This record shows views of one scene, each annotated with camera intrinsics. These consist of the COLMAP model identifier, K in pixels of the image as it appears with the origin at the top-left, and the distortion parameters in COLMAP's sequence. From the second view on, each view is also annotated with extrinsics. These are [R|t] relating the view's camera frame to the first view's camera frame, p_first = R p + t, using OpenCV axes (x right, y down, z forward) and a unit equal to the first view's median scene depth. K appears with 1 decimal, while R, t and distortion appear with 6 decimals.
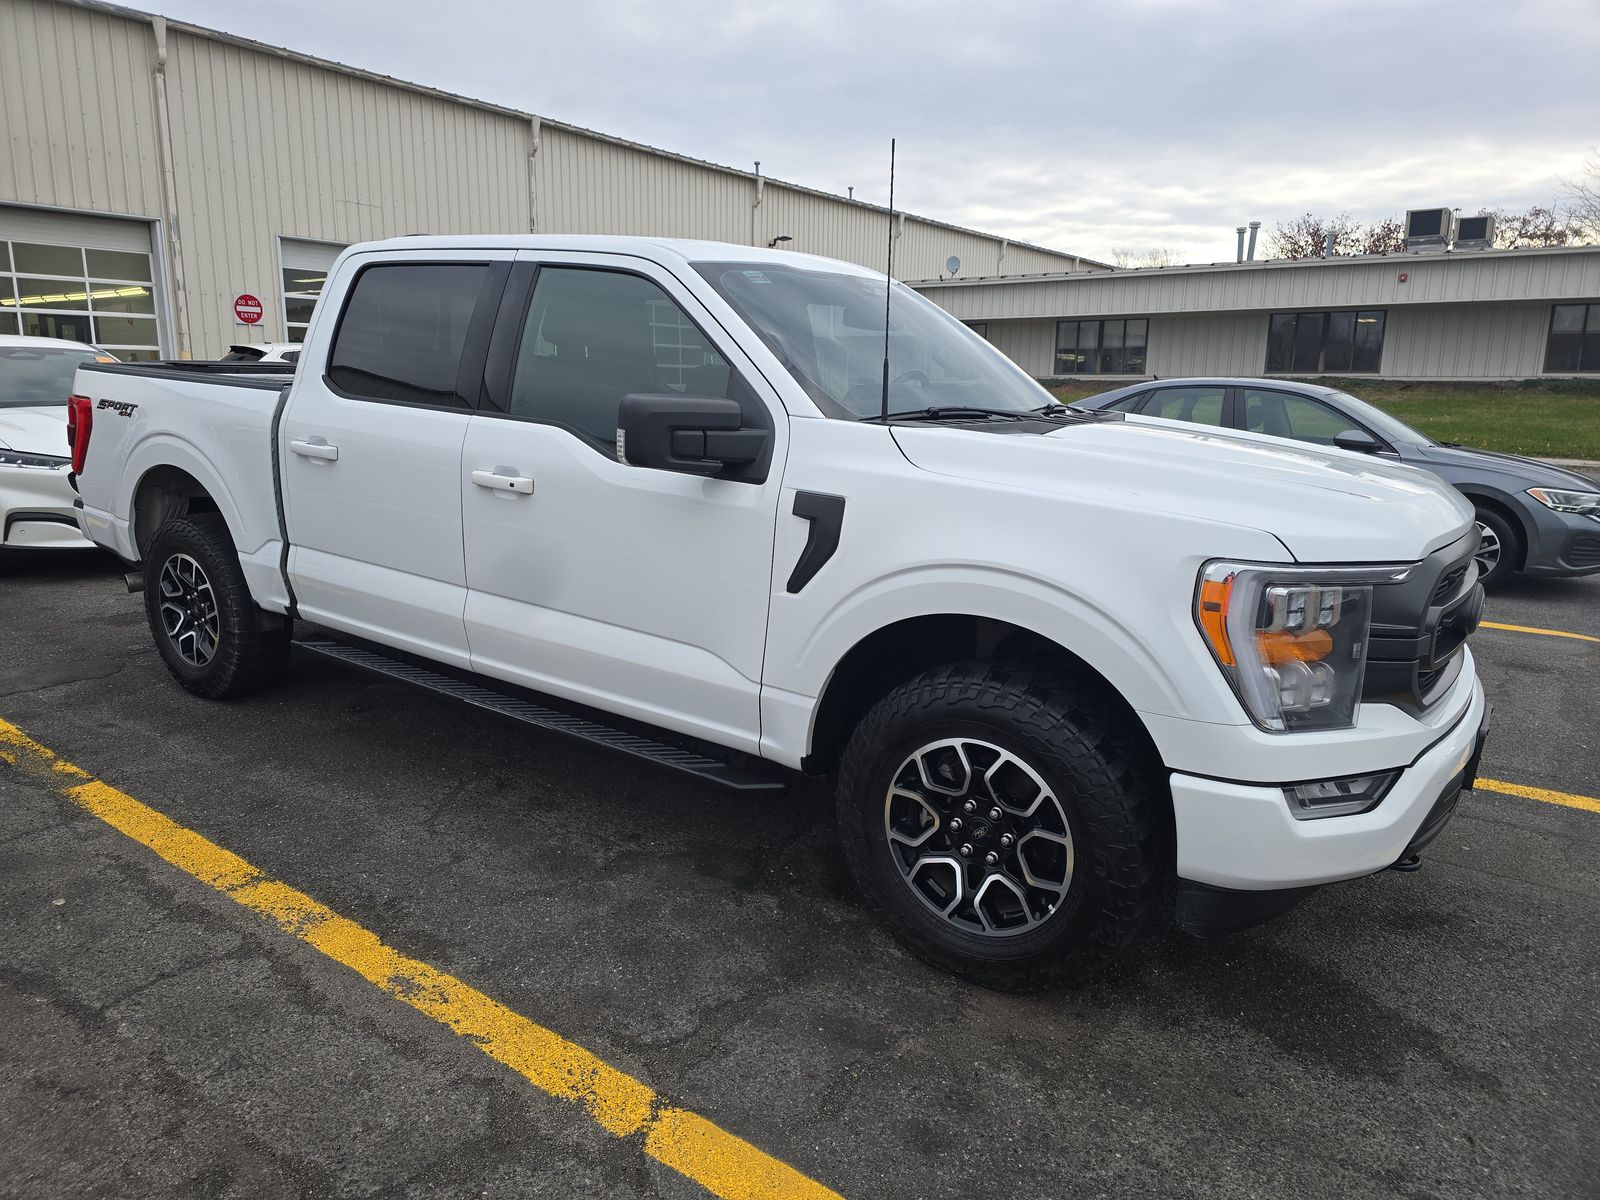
lens RADIAL K [[1086.7, 0, 793.0], [0, 1086.7, 594.9], [0, 0, 1]] dist [0.080303, -0.082103]
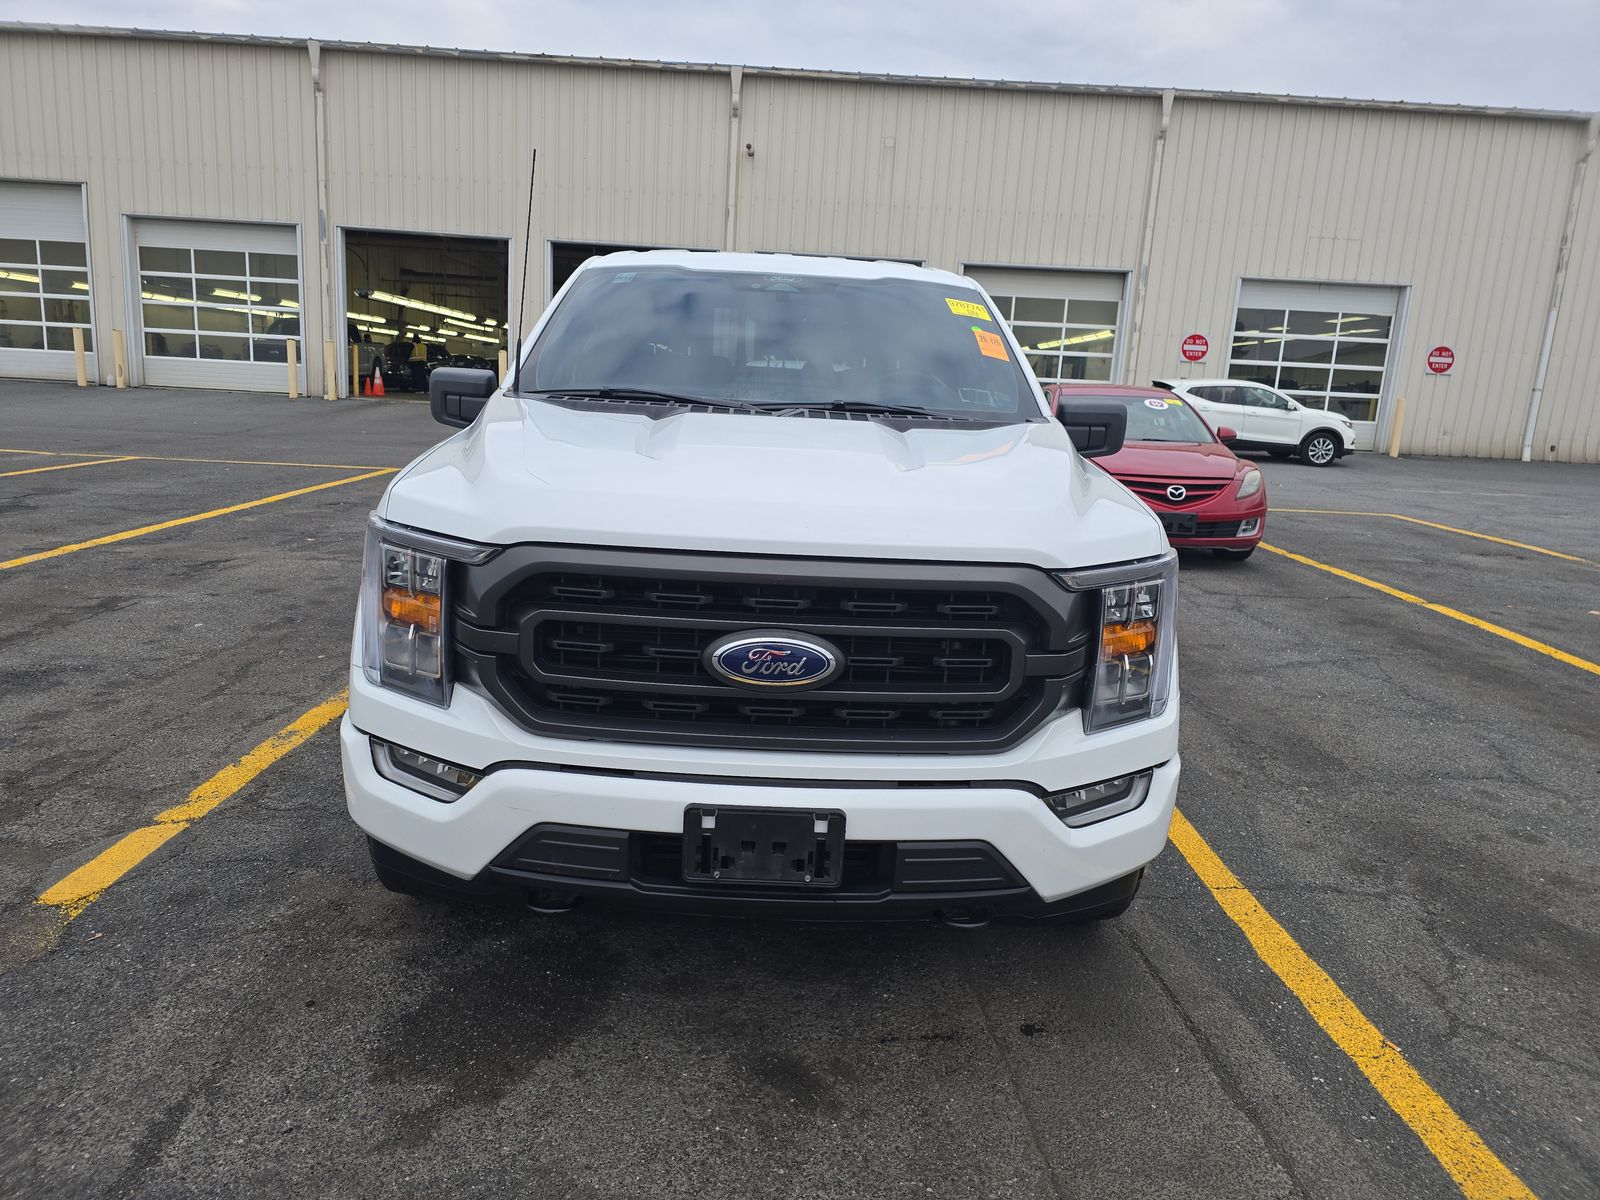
lens RADIAL K [[1078.2, 0, 757.9], [0, 1078.2, 603.0], [0, 0, 1]] dist [0.029292, -0.035920]
pose [[0.573172, 0.175525, -0.800416, 0.673498], [-0.198468, 0.977443, 0.072224, -0.041610], [0.795037, 0.117460, 0.595079, 0.321091]]
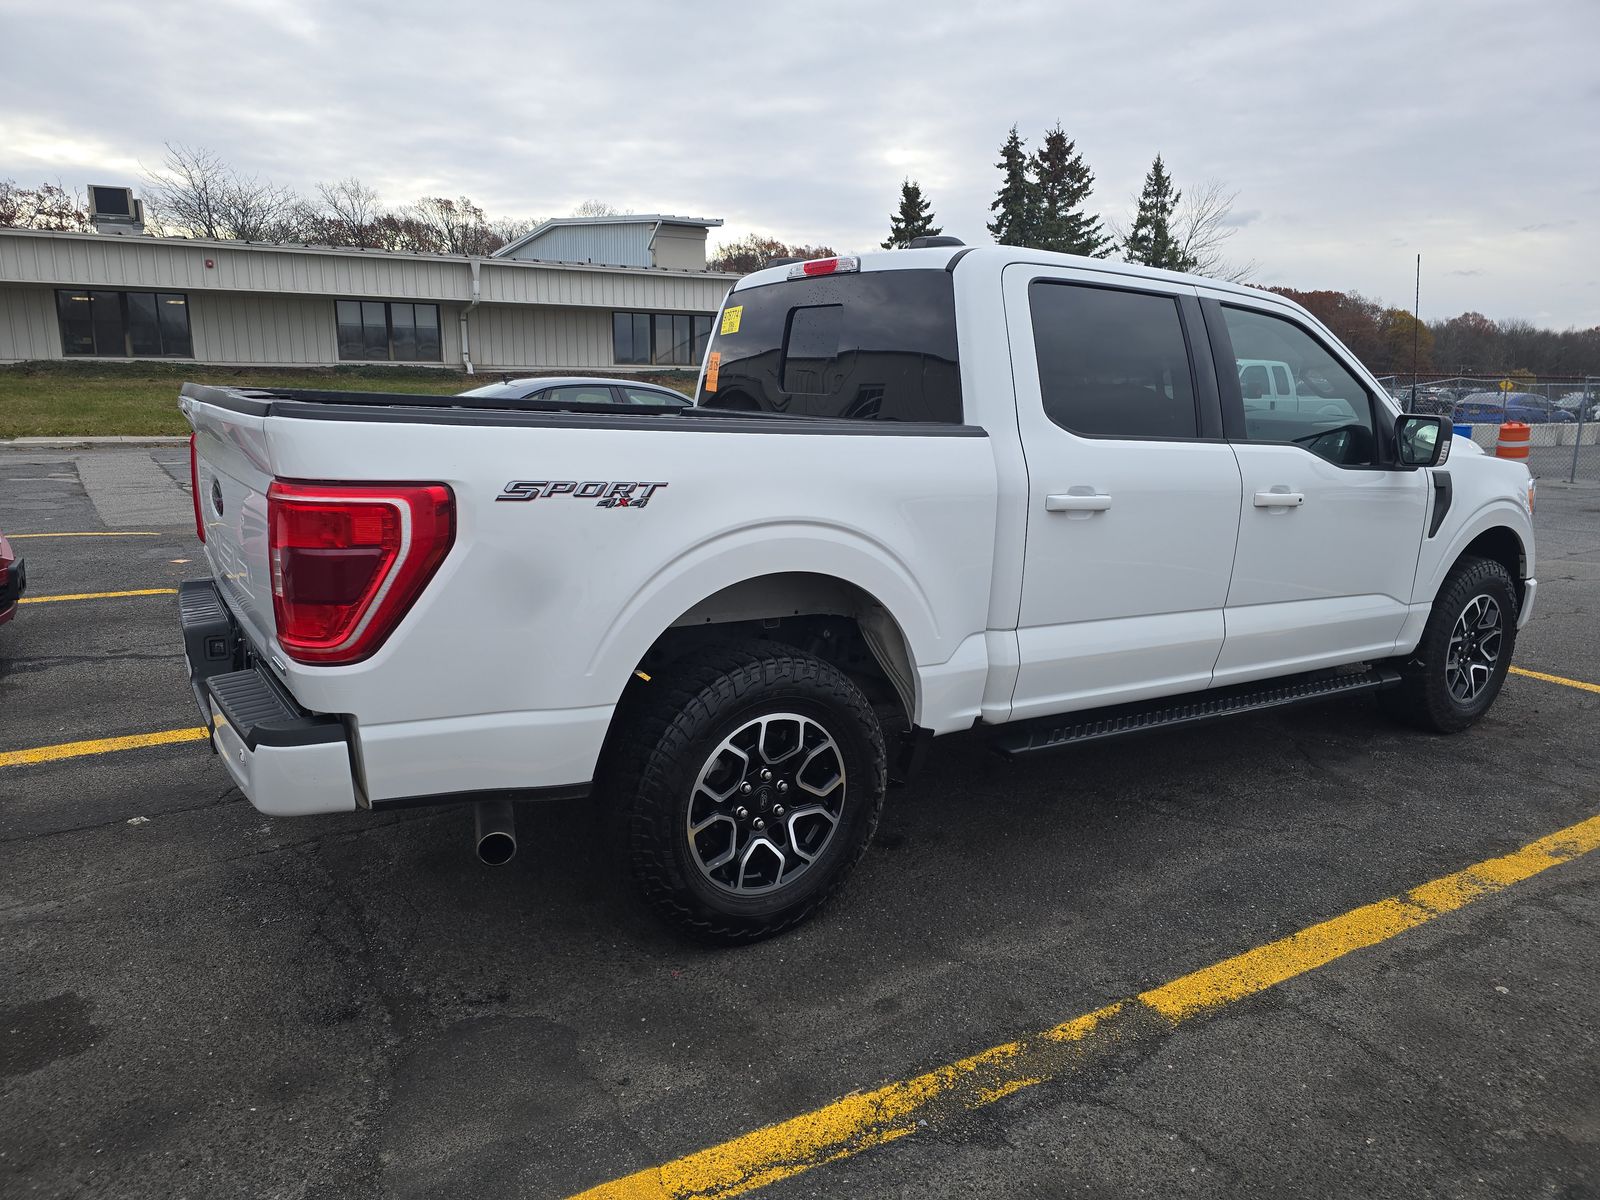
lens RADIAL K [[1086.7, 0, 793.0], [0, 1086.7, 594.9], [0, 0, 1]] dist [0.080303, -0.082103]
pose [[0.356397, -0.195317, 0.913692, -1.027250], [0.176350, 0.974392, 0.139505, -0.174204], [-0.917541, 0.111410, 0.381714, 0.713664]]
